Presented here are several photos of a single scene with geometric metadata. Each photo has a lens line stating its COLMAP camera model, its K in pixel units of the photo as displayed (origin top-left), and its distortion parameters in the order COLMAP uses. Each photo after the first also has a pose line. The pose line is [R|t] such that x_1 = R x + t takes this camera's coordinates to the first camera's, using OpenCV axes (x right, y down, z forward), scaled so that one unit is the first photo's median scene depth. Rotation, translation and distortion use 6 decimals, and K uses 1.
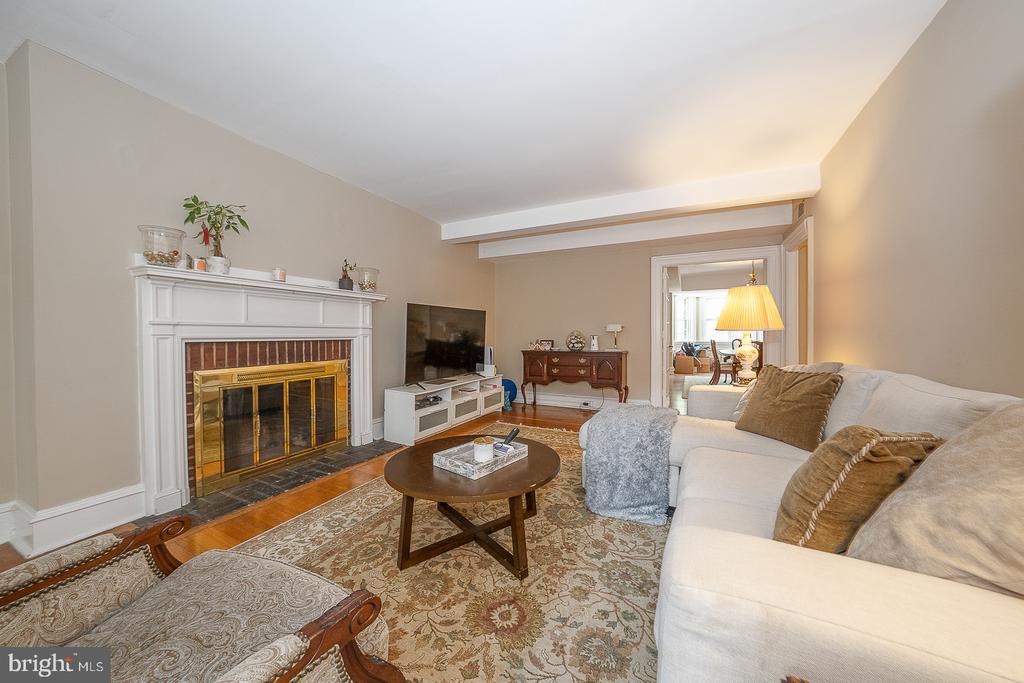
lens RADIAL K [[351.4, 0, 513.2], [0, 351.4, 339.4], [0, 0, 1]] dist [-0.015238, 0.000073]
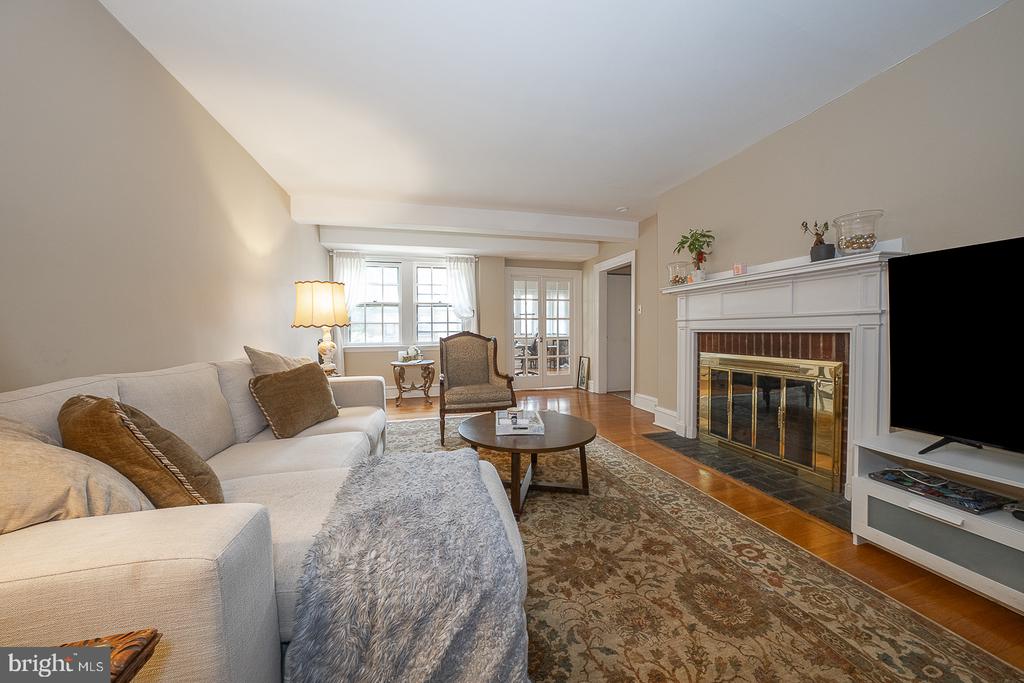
lens RADIAL K [[351.4, 0, 513.2], [0, 351.4, 339.4], [0, 0, 1]] dist [-0.015238, 0.000073]
pose [[-0.749873, 0.026831, -0.661037, 0.505783], [0.001280, 0.999234, 0.039106, -0.015392], [0.661580, 0.028479, -0.749334, 1.276544]]
